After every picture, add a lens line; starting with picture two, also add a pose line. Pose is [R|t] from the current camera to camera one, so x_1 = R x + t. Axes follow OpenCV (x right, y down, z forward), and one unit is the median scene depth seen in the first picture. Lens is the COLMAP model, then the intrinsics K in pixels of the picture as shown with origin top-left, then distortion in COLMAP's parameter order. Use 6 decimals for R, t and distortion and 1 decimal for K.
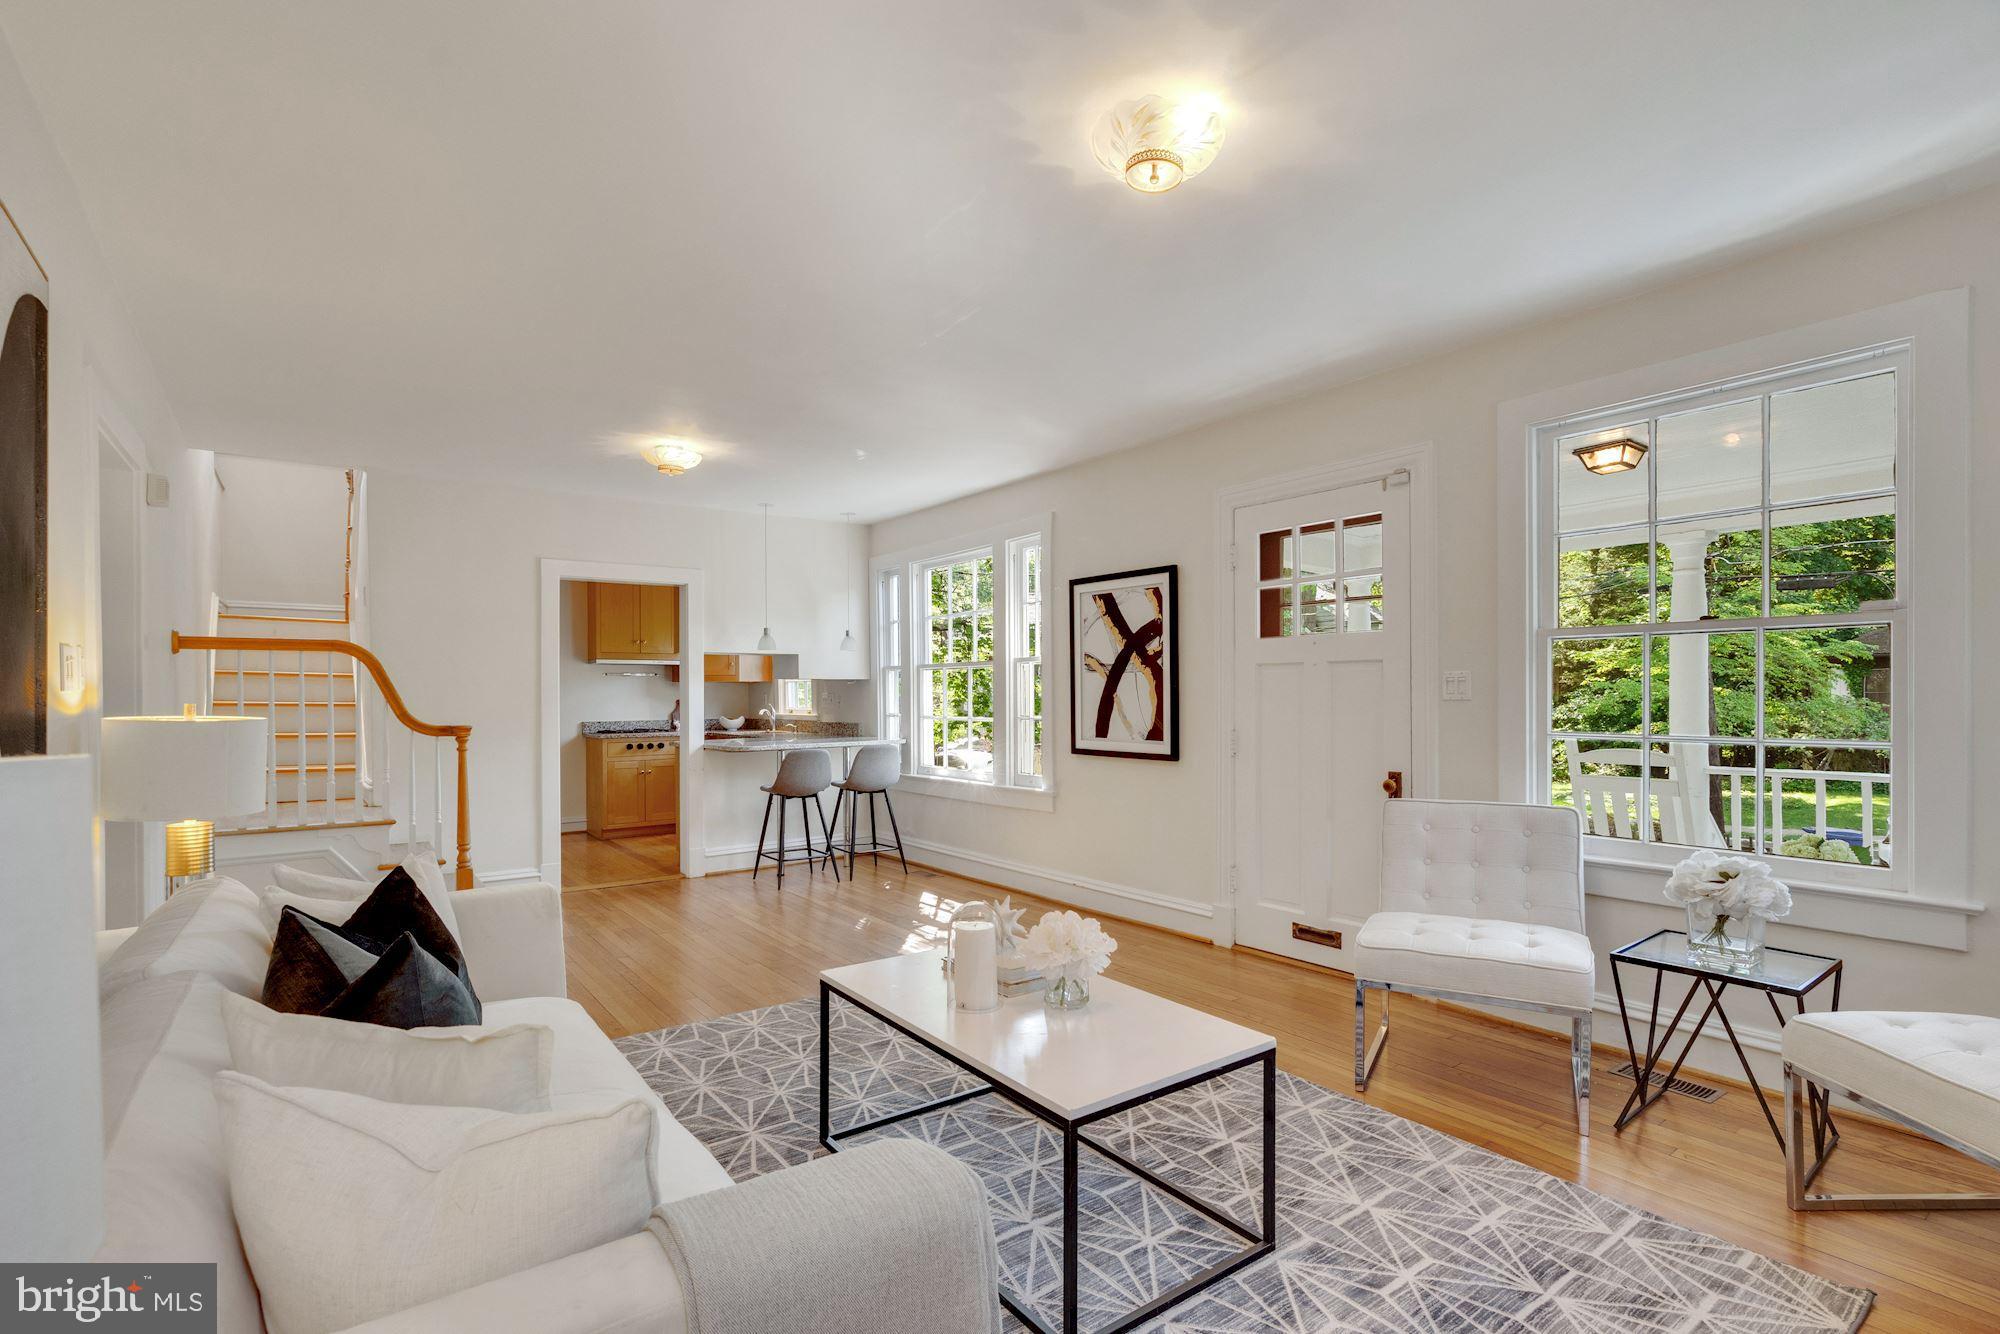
lens RADIAL K [[920.4, 0, 1005.3], [0, 920.4, 695.2], [0, 0, 1]] dist [0.001213, -0.000097]
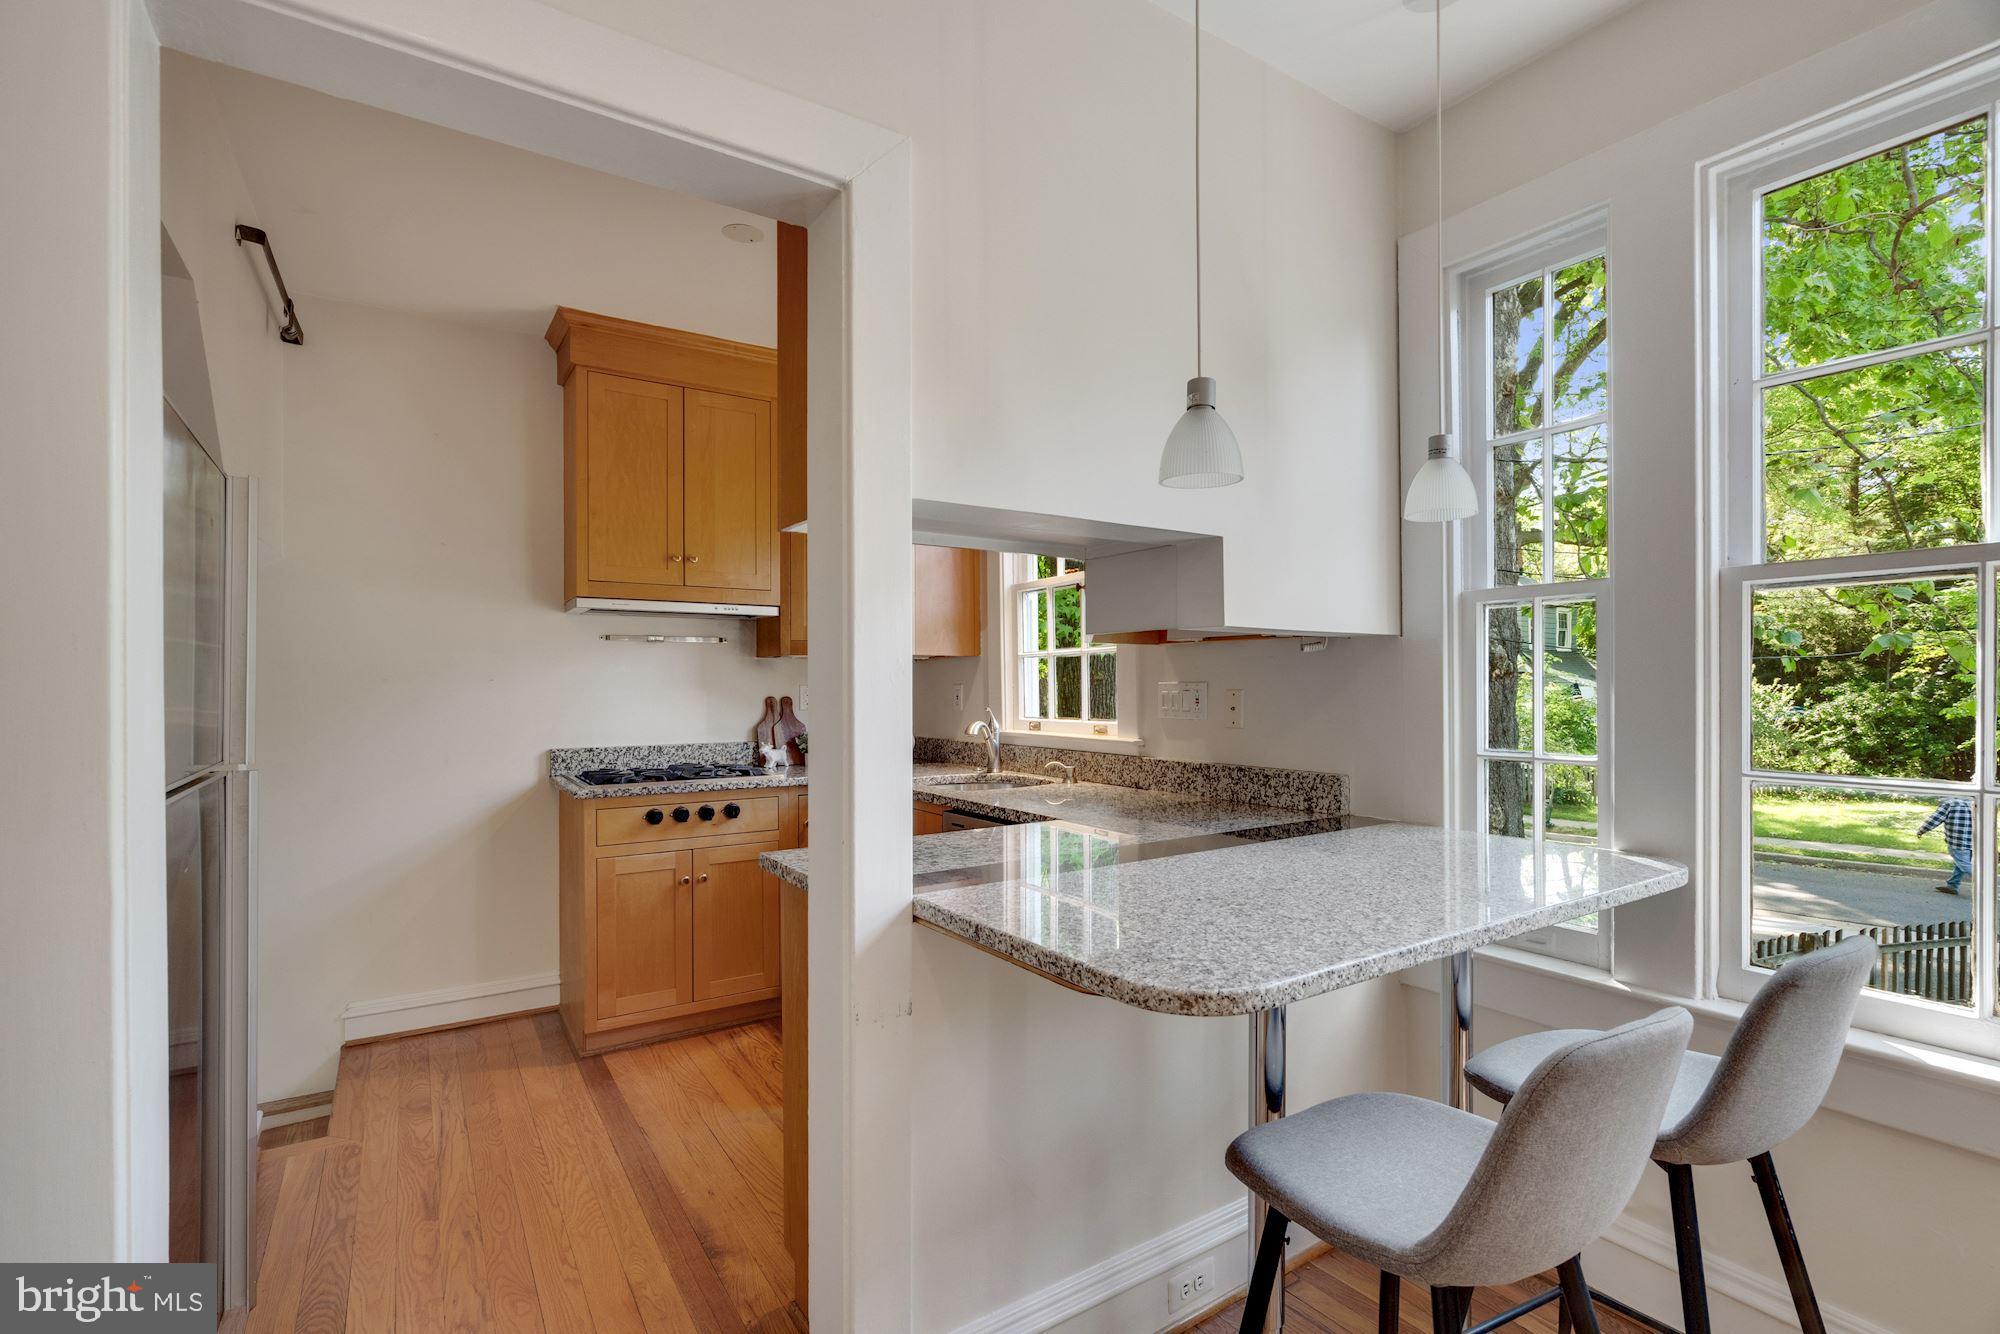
lens RADIAL K [[920.4, 0, 1005.3], [0, 920.4, 695.2], [0, 0, 1]] dist [0.001213, -0.000097]
pose [[0.997657, 0.003037, -0.068342, -0.226600], [-0.002539, 0.999970, 0.007369, 0.000835], [0.068362, -0.007178, 0.997635, 0.604610]]
